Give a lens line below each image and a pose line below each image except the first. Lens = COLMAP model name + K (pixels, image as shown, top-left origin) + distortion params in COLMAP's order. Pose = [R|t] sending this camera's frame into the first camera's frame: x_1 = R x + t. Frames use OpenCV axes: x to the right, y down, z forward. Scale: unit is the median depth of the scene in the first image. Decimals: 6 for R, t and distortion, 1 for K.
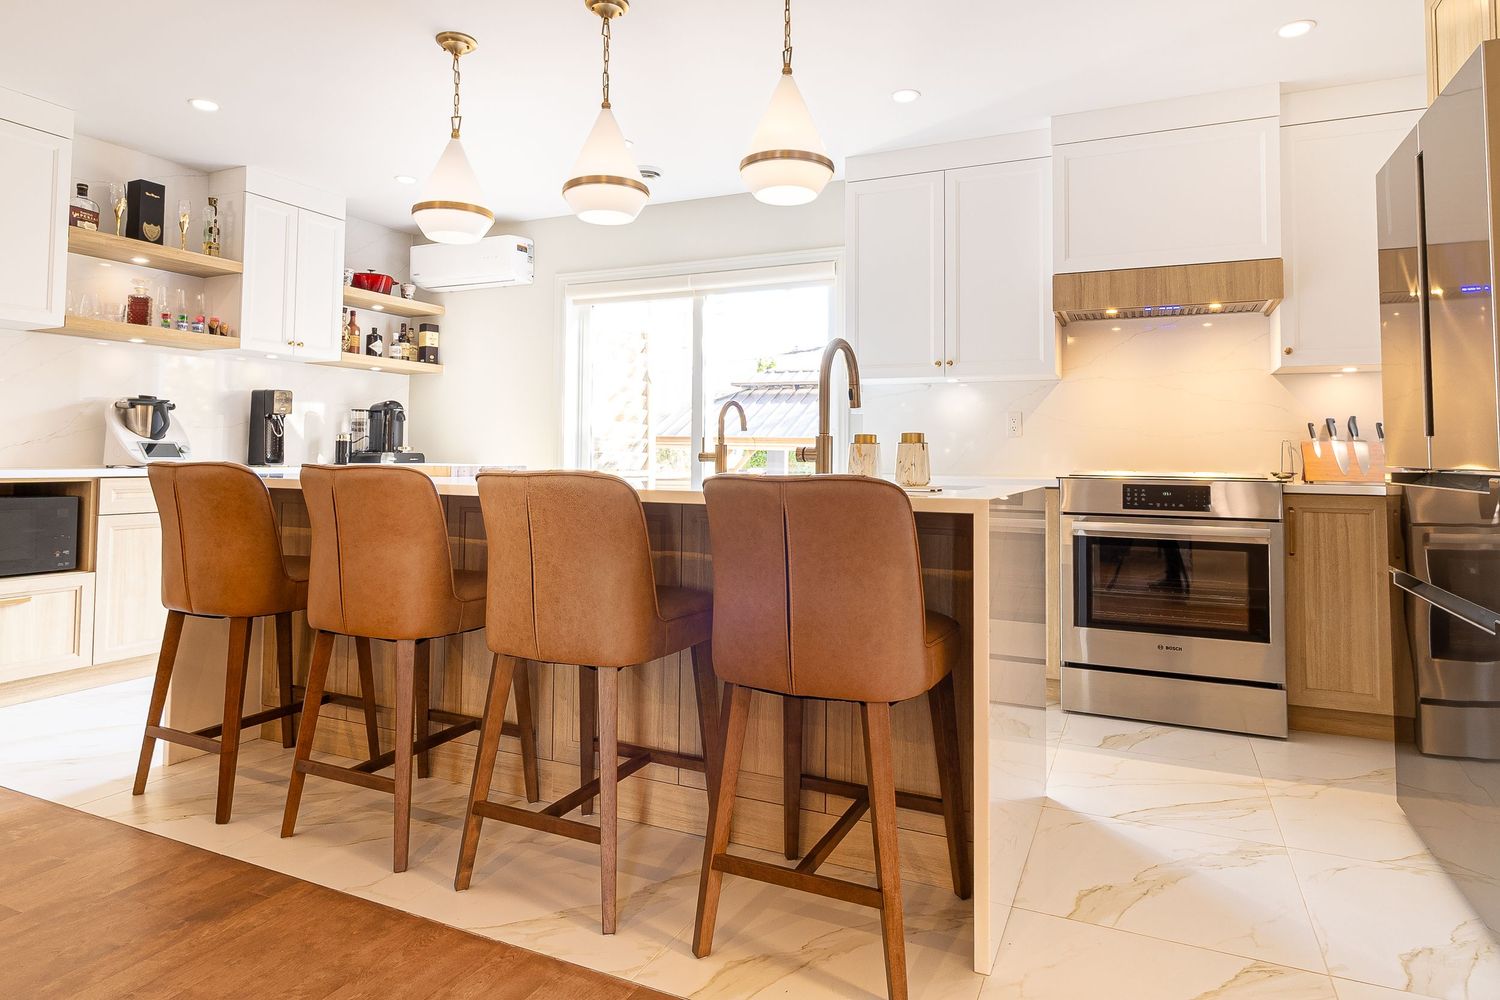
lens RADIAL K [[862.4, 0, 750.0], [0, 862.4, 500.0], [0, 0, 1]] dist [-0.000525, -0.000412]
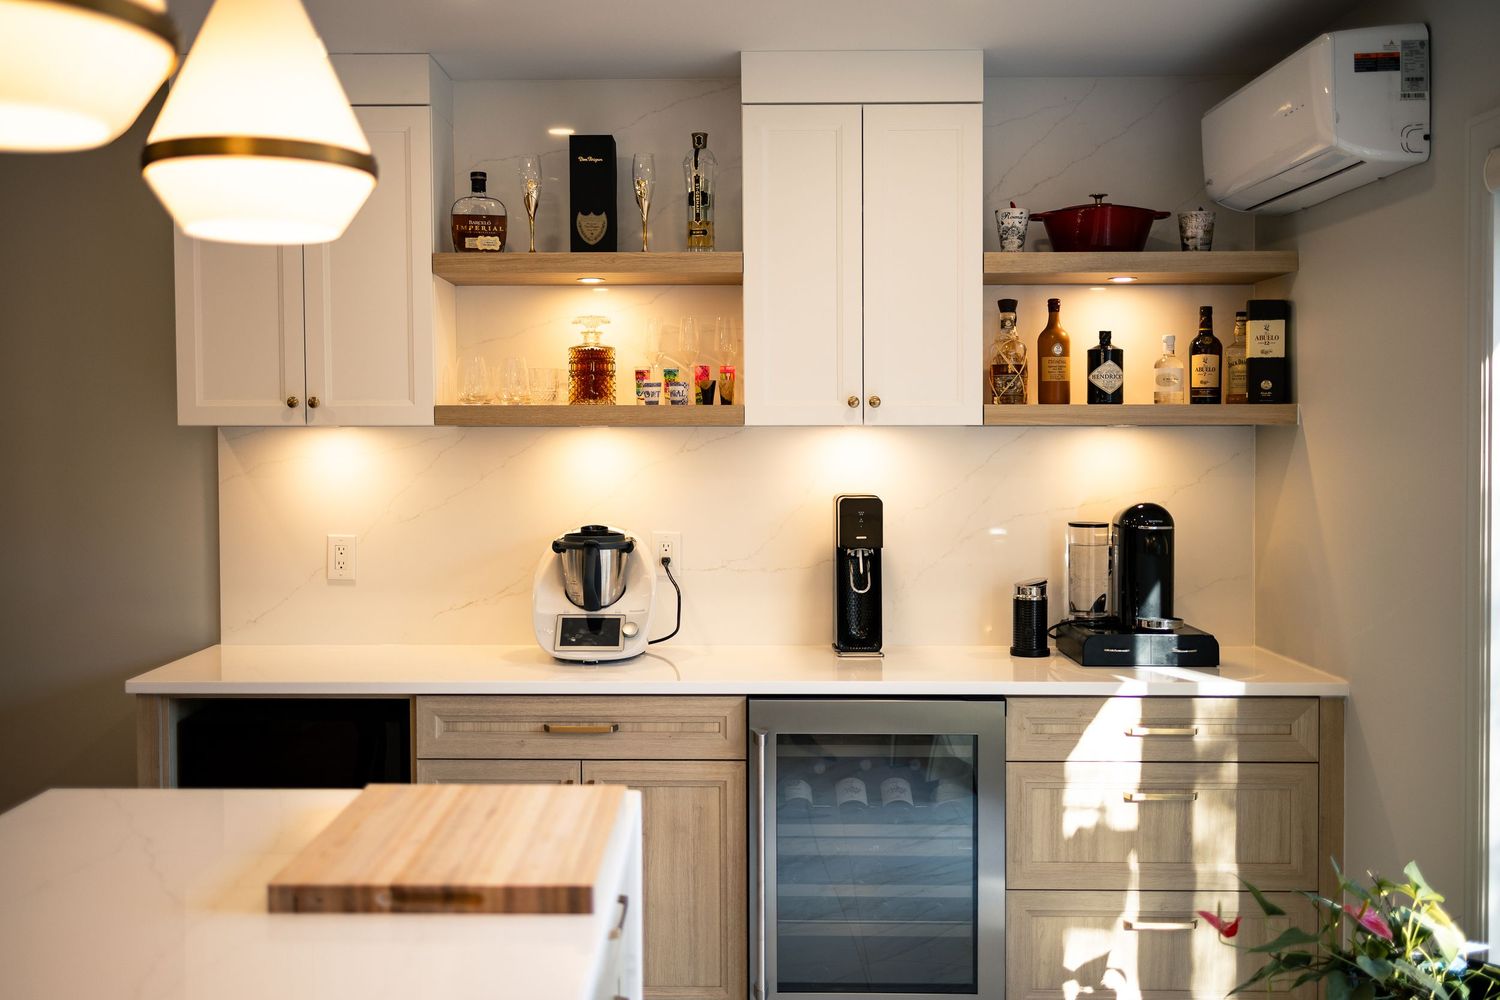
lens RADIAL K [[1570.3, 0, 750.0], [0, 1570.3, 500.0], [0, 0, 1]] dist [0.000221, -0.002378]
pose [[0.404291, 0.027314, -0.914223, 0.201595], [-0.039475, 0.999144, 0.012394, -0.127686], [0.913778, 0.031078, 0.405023, 0.567570]]
